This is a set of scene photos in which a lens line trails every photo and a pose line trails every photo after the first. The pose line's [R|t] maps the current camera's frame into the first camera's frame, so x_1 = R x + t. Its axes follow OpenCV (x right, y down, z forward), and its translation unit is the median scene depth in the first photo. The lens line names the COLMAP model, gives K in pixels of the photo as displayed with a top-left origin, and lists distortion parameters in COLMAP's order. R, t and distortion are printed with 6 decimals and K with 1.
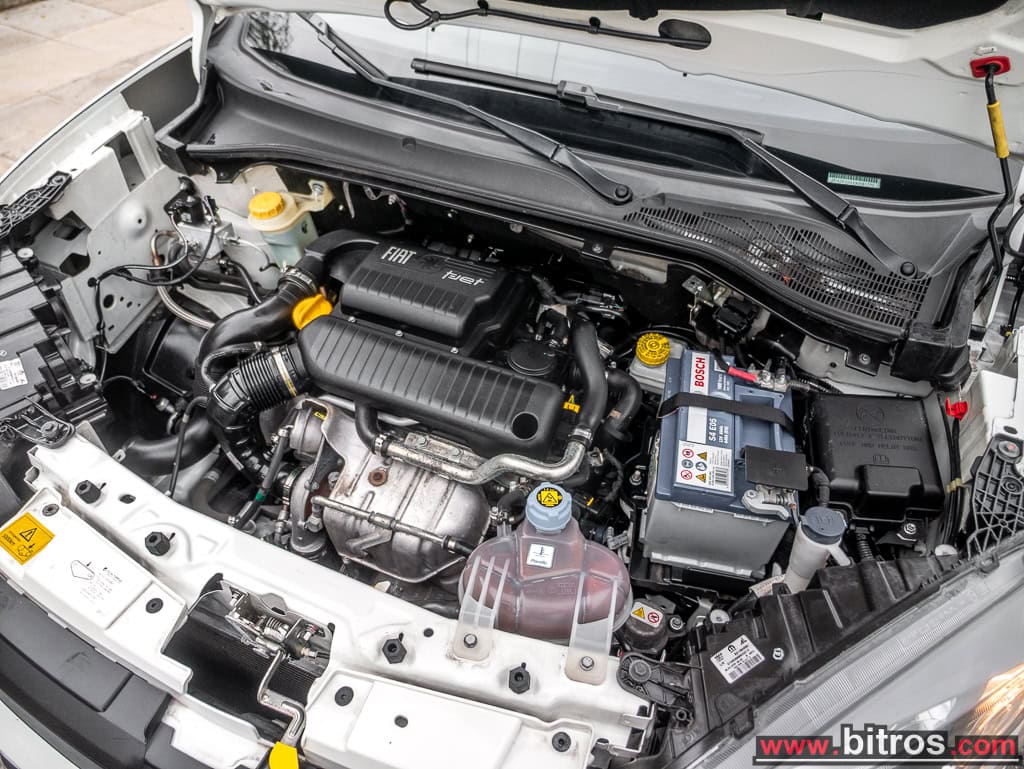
lens RADIAL K [[723.6, 0, 509.8], [0, 723.6, 389.2], [0, 0, 1]] dist [-0.029345, 0.003578]
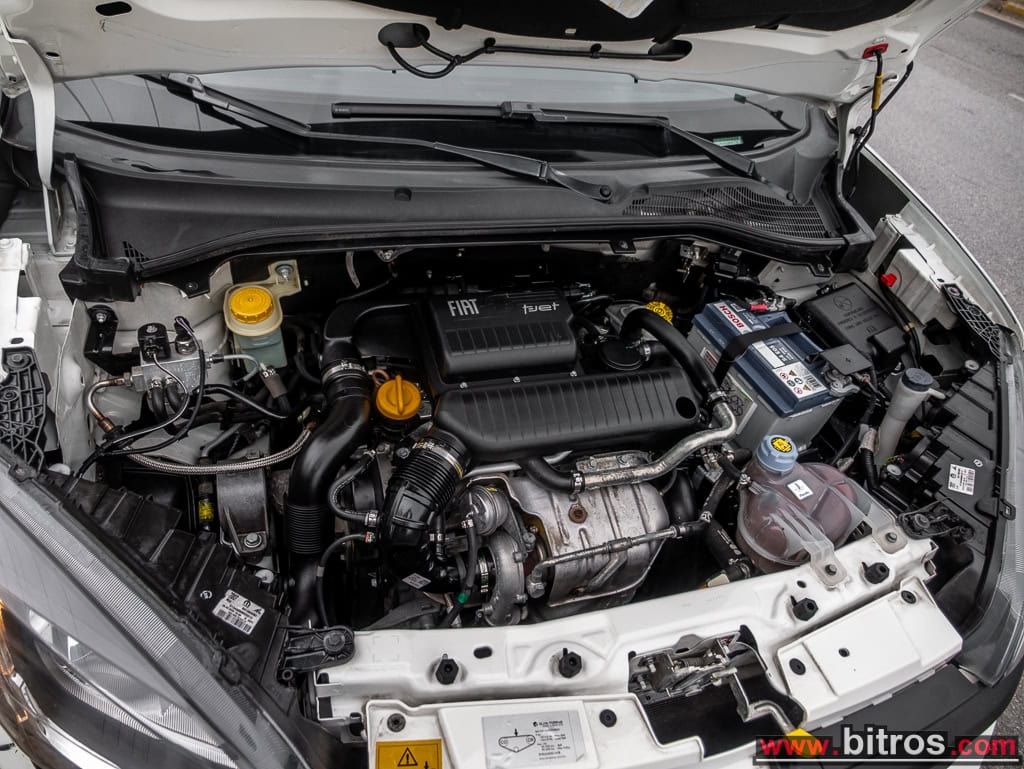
lens RADIAL K [[723.6, 0, 509.8], [0, 723.6, 389.2], [0, 0, 1]] dist [-0.029345, 0.003578]
pose [[0.756760, -0.375860, 0.534831, -0.728810], [0.354698, 0.923350, 0.147016, -0.224245], [-0.549094, 0.078448, 0.832071, 0.185703]]
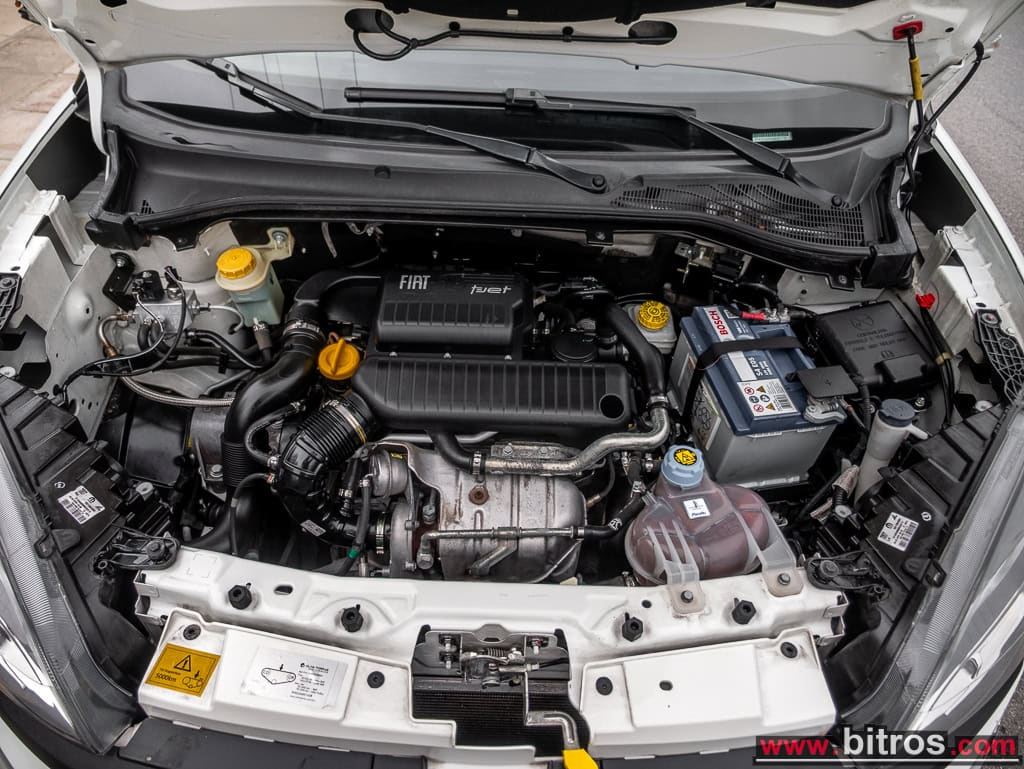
lens RADIAL K [[723.6, 0, 509.8], [0, 723.6, 389.2], [0, 0, 1]] dist [-0.029345, 0.003578]
pose [[0.923585, -0.258458, 0.283178, -0.388394], [0.257054, 0.965449, 0.042788, -0.055370], [-0.284453, 0.033274, 0.958112, 0.003642]]
